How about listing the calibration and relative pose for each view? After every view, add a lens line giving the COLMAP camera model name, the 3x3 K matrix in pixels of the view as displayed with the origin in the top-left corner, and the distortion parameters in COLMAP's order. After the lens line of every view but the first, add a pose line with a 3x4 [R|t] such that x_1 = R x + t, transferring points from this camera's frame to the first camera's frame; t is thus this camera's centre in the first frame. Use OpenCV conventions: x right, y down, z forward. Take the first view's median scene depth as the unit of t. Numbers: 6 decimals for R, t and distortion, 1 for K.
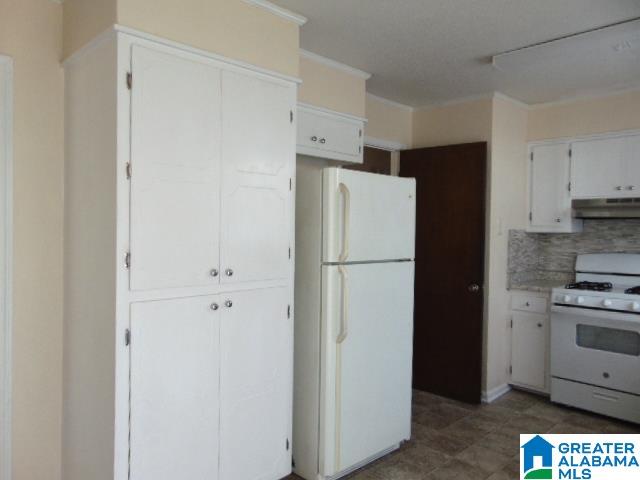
lens RADIAL K [[475.0, 0, 317.5], [0, 475.0, 239.4], [0, 0, 1]] dist [0.009611, 0.007571]
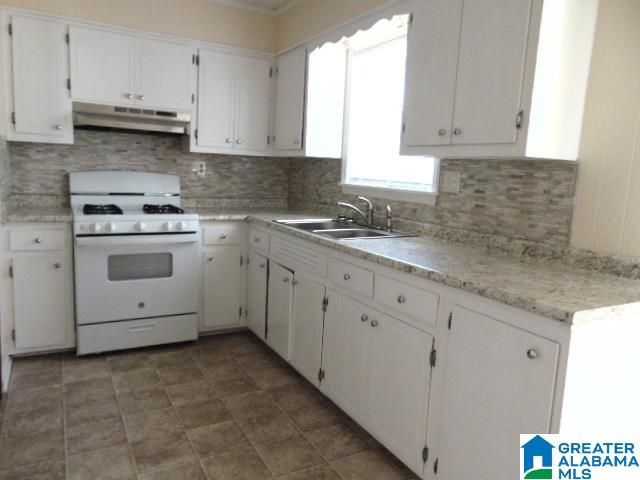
lens RADIAL K [[475.0, 0, 317.5], [0, 475.0, 239.4], [0, 0, 1]] dist [0.009611, 0.007571]
pose [[0.273030, -0.136882, 0.952217, -0.135984], [-0.022728, 0.988631, 0.148634, 0.014954], [-0.961737, -0.062224, 0.266815, 0.387815]]
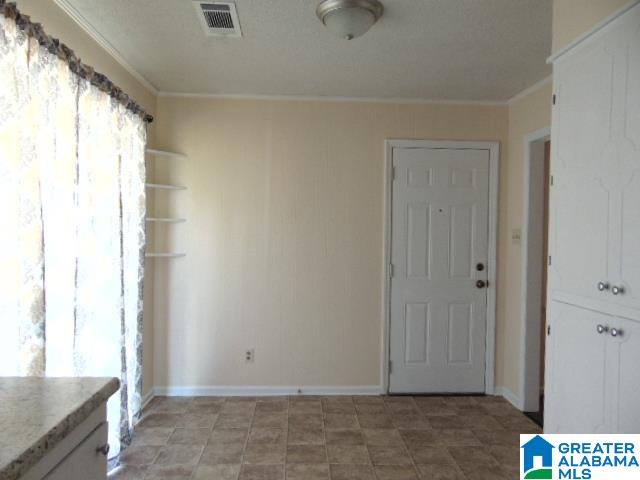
lens RADIAL K [[475.0, 0, 317.5], [0, 475.0, 239.4], [0, 0, 1]] dist [0.009611, 0.007571]
pose [[-0.671654, -0.002420, -0.740861, 0.833118], [-0.032063, 0.999153, 0.025804, -0.018267], [0.740171, 0.041086, -0.671163, 1.449344]]
